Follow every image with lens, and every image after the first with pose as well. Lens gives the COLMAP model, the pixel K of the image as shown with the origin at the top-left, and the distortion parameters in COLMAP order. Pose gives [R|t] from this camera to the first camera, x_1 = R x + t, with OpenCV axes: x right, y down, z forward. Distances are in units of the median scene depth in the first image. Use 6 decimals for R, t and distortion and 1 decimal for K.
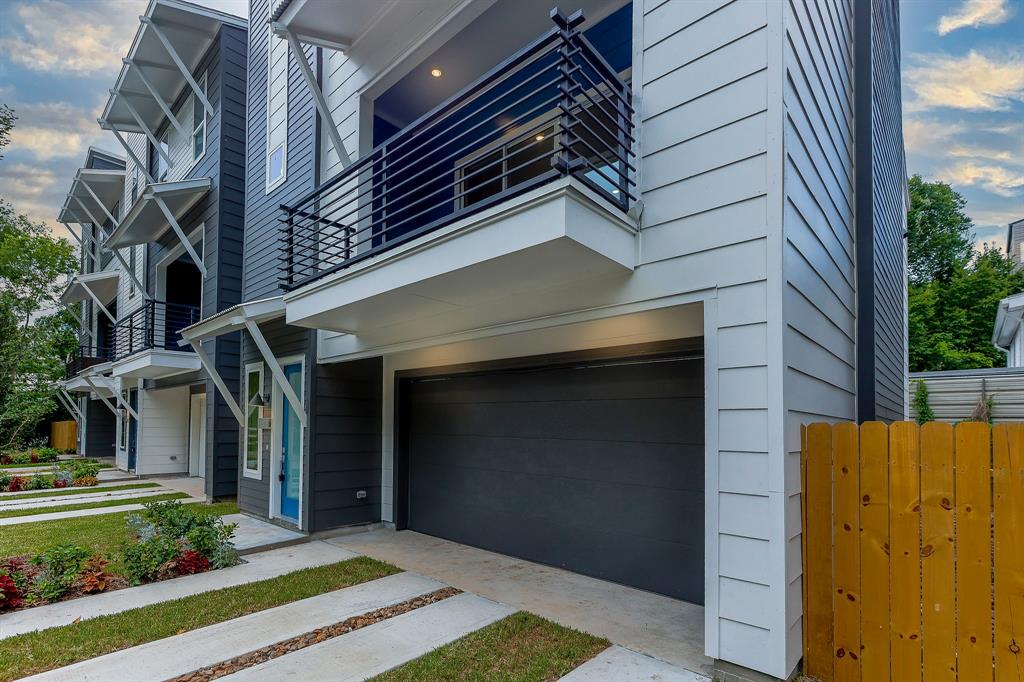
lens RADIAL K [[478.8, 0, 515.4], [0, 478.8, 350.2], [0, 0, 1]] dist [-0.003573, -0.000222]
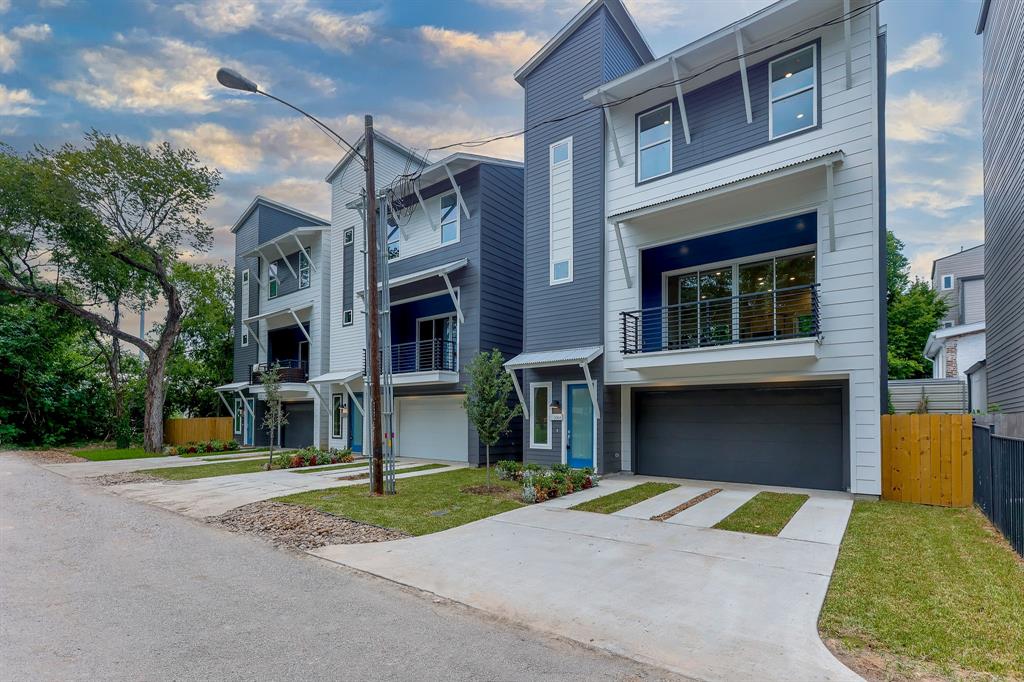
lens RADIAL K [[476.2, 0, 508.5], [0, 476.2, 344.4], [0, 0, 1]] dist [-0.022769, 0.000495]
pose [[0.997536, 0.002804, 0.070099, -0.643165], [-0.002800, 0.999996, -0.000165, -0.091840], [-0.070099, -0.000032, 0.997540, -0.585602]]
